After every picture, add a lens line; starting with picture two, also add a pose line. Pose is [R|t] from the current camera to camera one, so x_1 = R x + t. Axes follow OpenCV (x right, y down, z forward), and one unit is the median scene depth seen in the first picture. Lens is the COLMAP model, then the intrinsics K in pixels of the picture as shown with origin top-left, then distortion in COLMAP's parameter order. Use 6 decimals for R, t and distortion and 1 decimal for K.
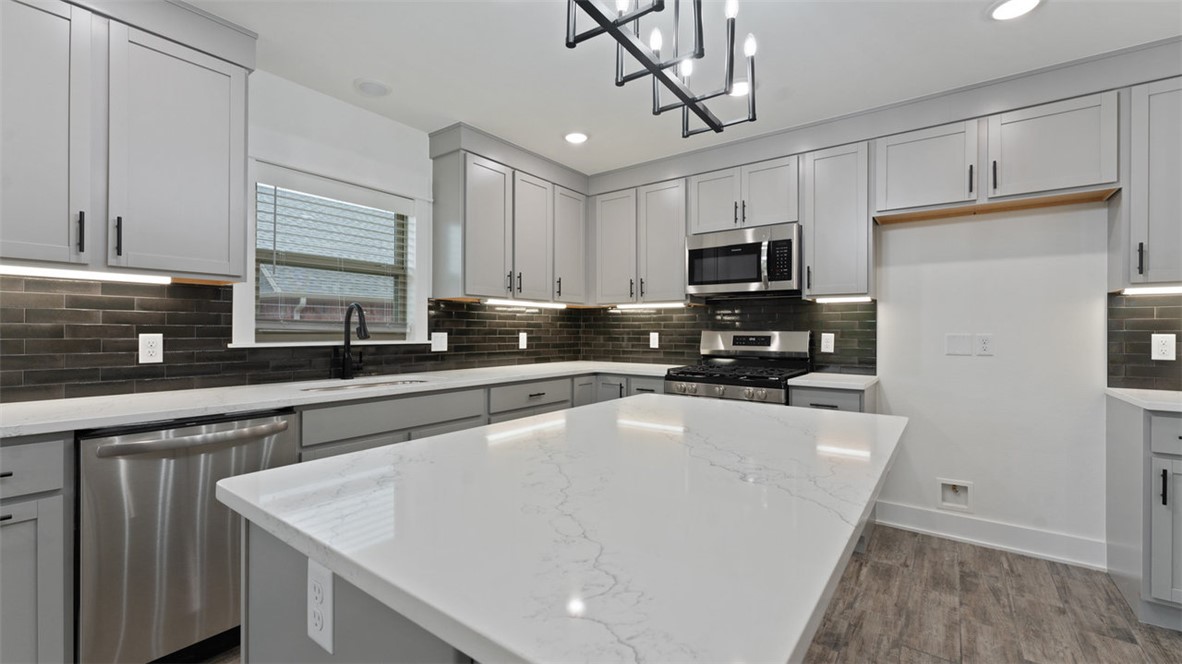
lens RADIAL K [[480.5, 0, 583.3], [0, 480.5, 338.3], [0, 0, 1]] dist [-0.006450, 0.000972]
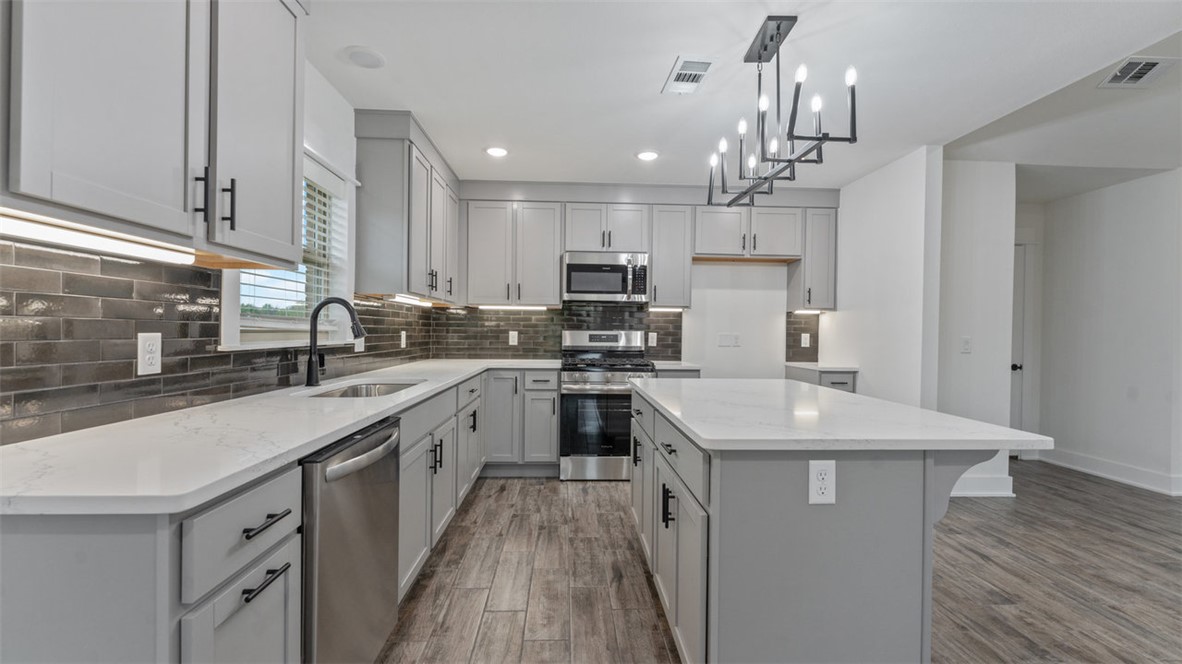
lens RADIAL K [[480.5, 0, 591.9], [0, 480.5, 338.9], [0, 0, 1]] dist [-0.006450, 0.000972]
pose [[0.768332, -0.005833, 0.640025, -0.546978], [0.001168, 0.999970, 0.007712, -0.003335], [-0.640051, -0.005178, 0.768315, 0.027493]]
